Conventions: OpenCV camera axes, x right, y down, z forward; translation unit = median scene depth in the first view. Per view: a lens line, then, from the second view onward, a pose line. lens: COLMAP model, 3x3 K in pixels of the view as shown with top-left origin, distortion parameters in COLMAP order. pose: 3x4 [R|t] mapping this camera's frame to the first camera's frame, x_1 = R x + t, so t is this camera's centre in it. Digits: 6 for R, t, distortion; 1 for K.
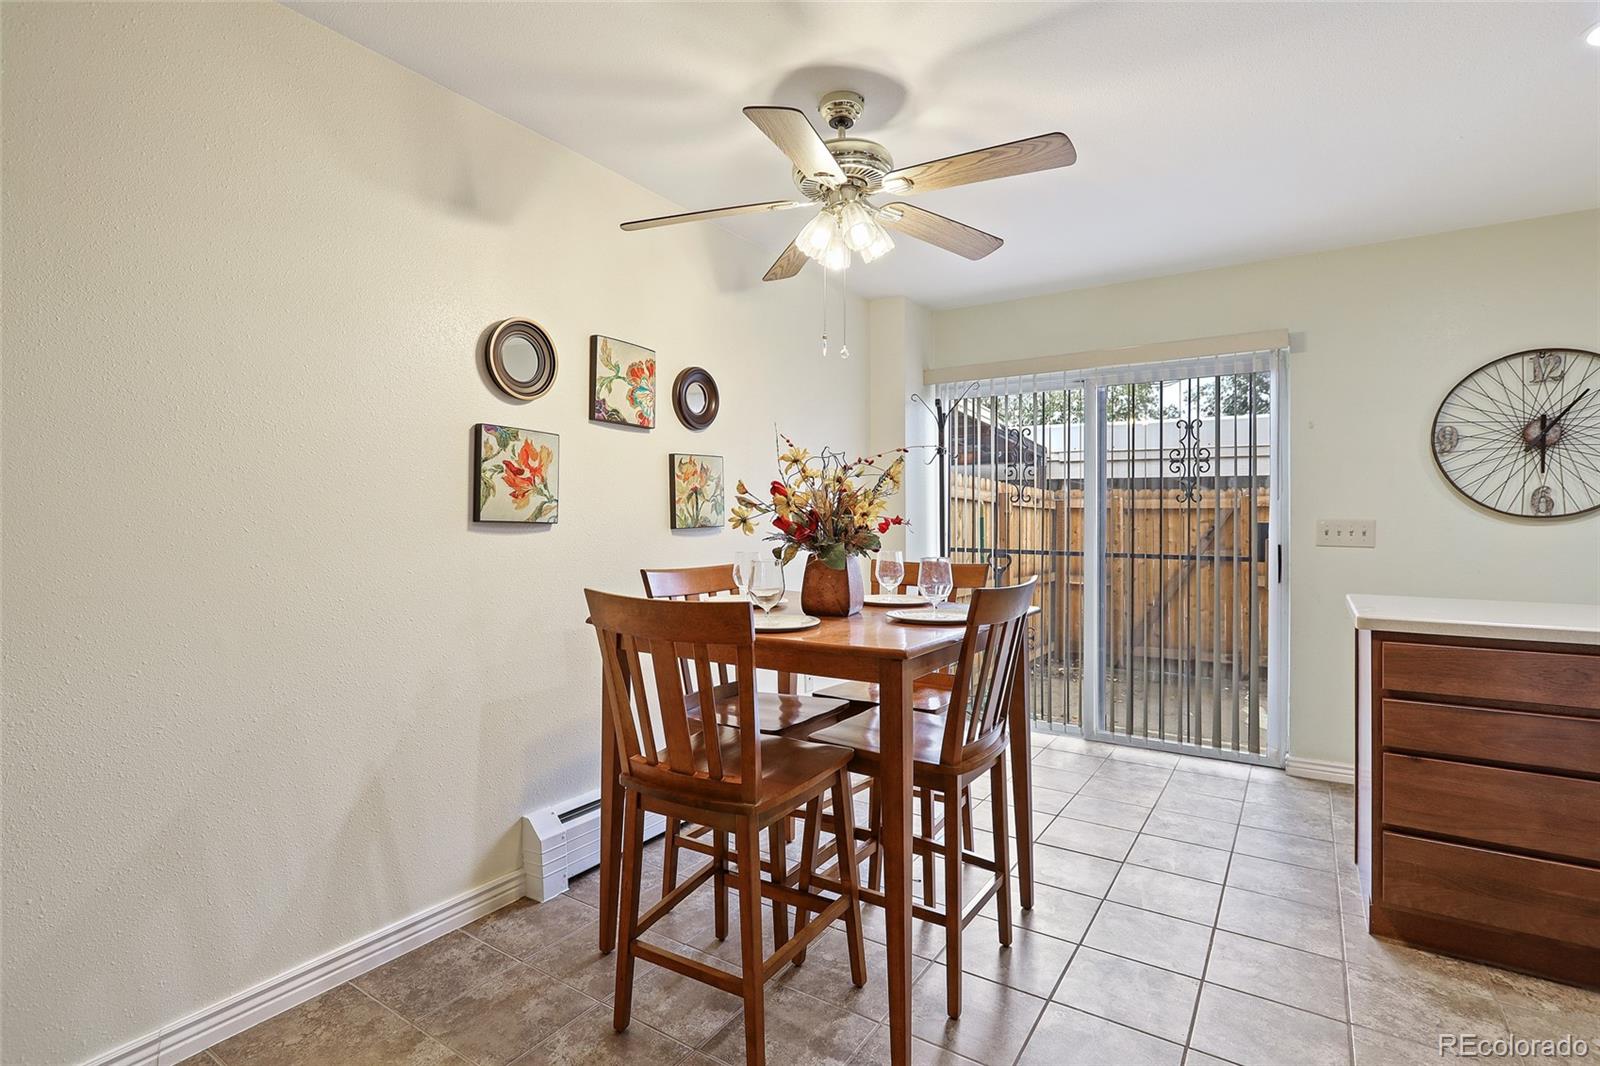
lens RADIAL K [[770.5, 0, 802.3], [0, 770.5, 529.2], [0, 0, 1]] dist [-0.004831, 0.000532]
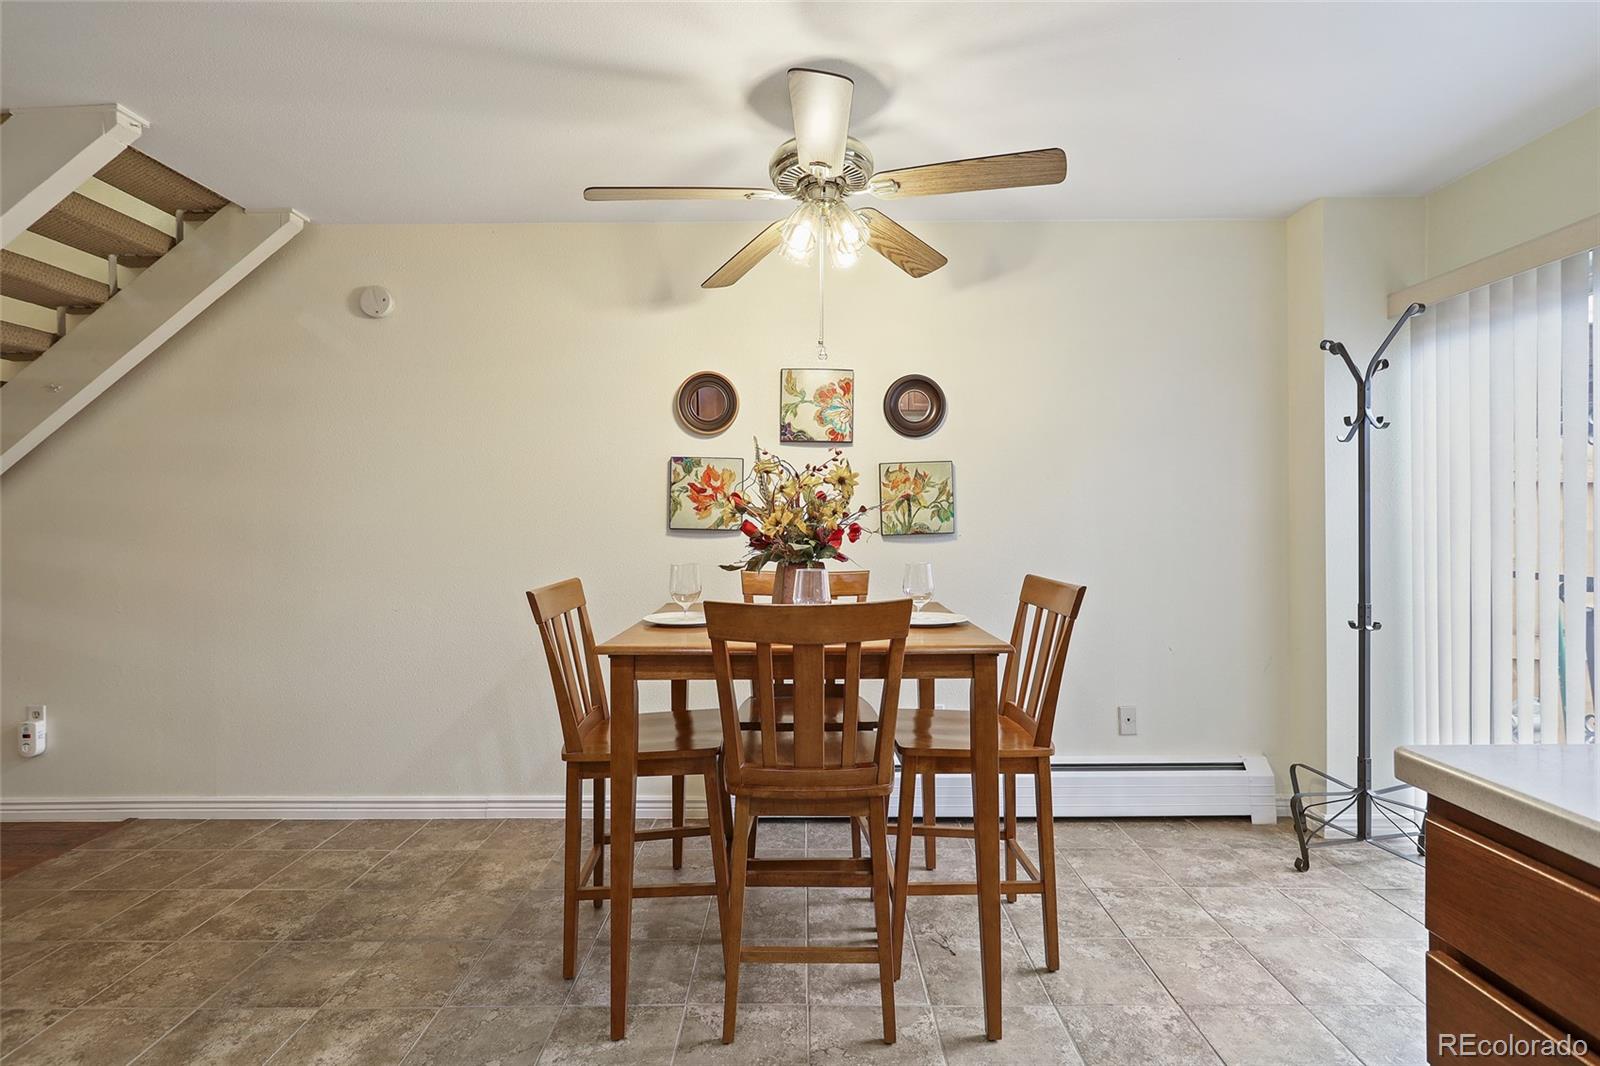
lens RADIAL K [[770.5, 0, 802.3], [0, 770.5, 529.2], [0, 0, 1]] dist [-0.004831, 0.000532]
pose [[0.544788, -0.003271, -0.838567, 0.788971], [-0.005891, 0.999953, -0.007728, -0.000499], [0.838553, 0.009150, 0.544744, 0.421487]]
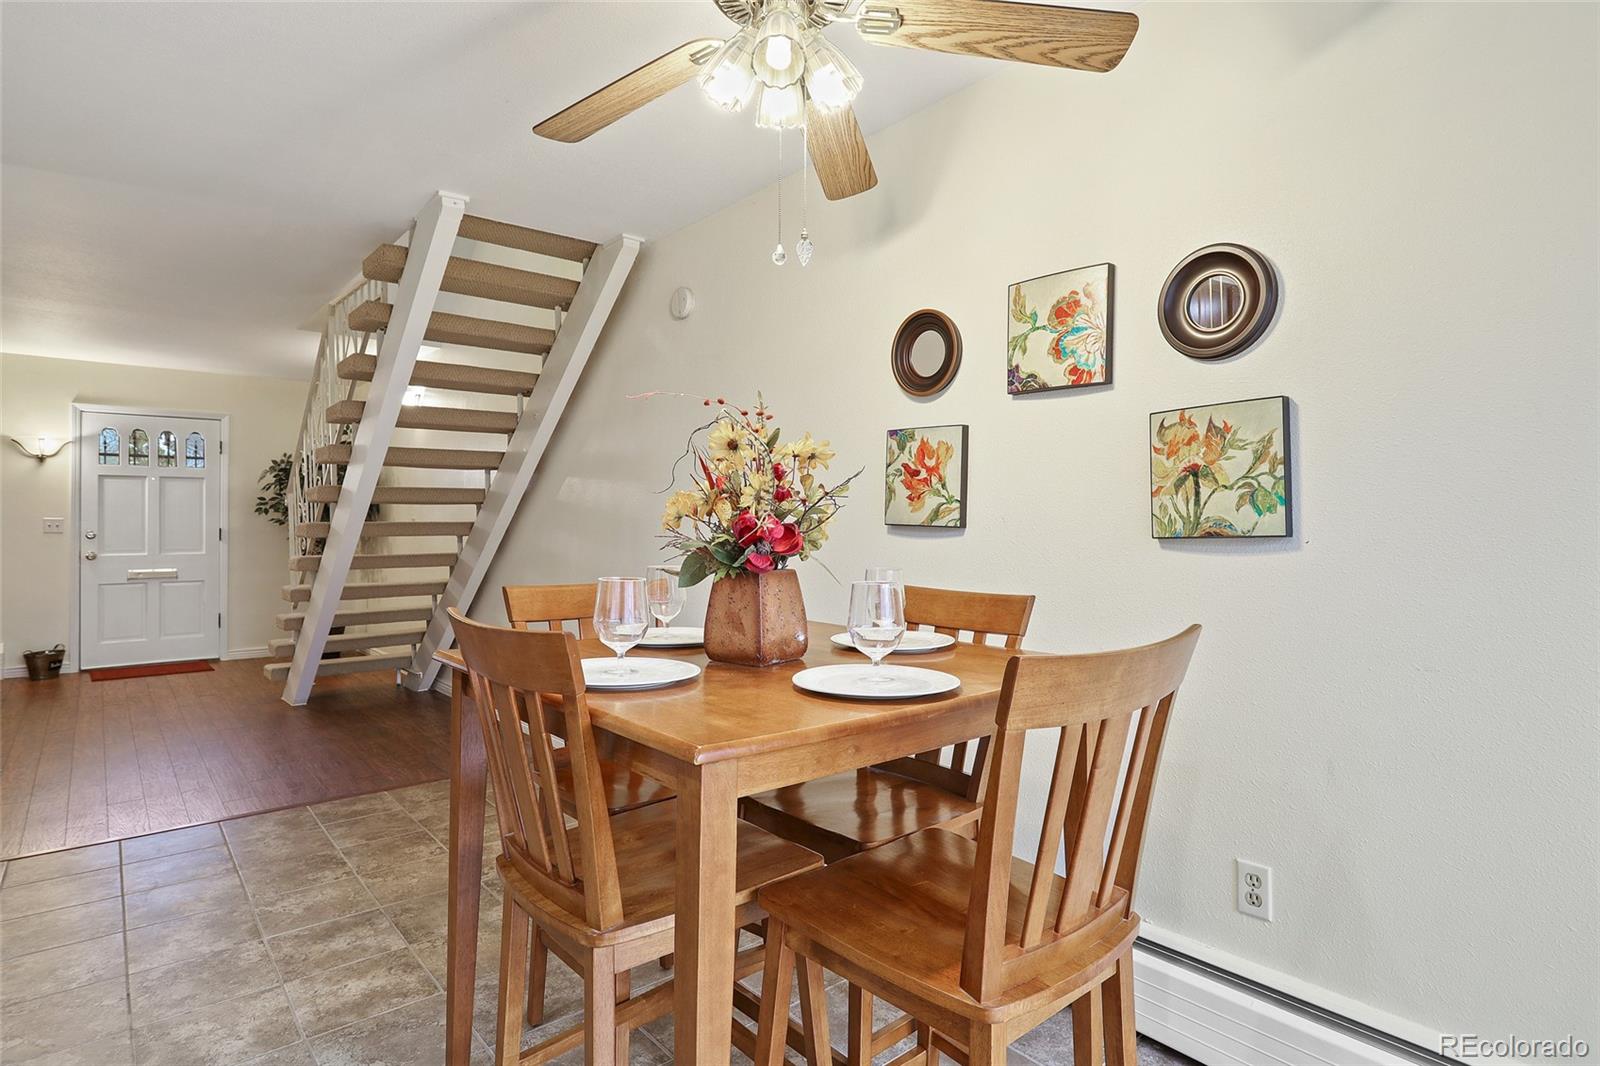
lens RADIAL K [[844.2, 0, 797.5], [0, 844.2, 526.4], [0, 0, 1]] dist [-0.002328, 0.000082]
pose [[-0.294875, -0.005354, -0.955521, 0.658710], [-0.021326, 0.999772, 0.000979, -0.005831], [0.955298, 0.020666, -0.294922, 1.135275]]
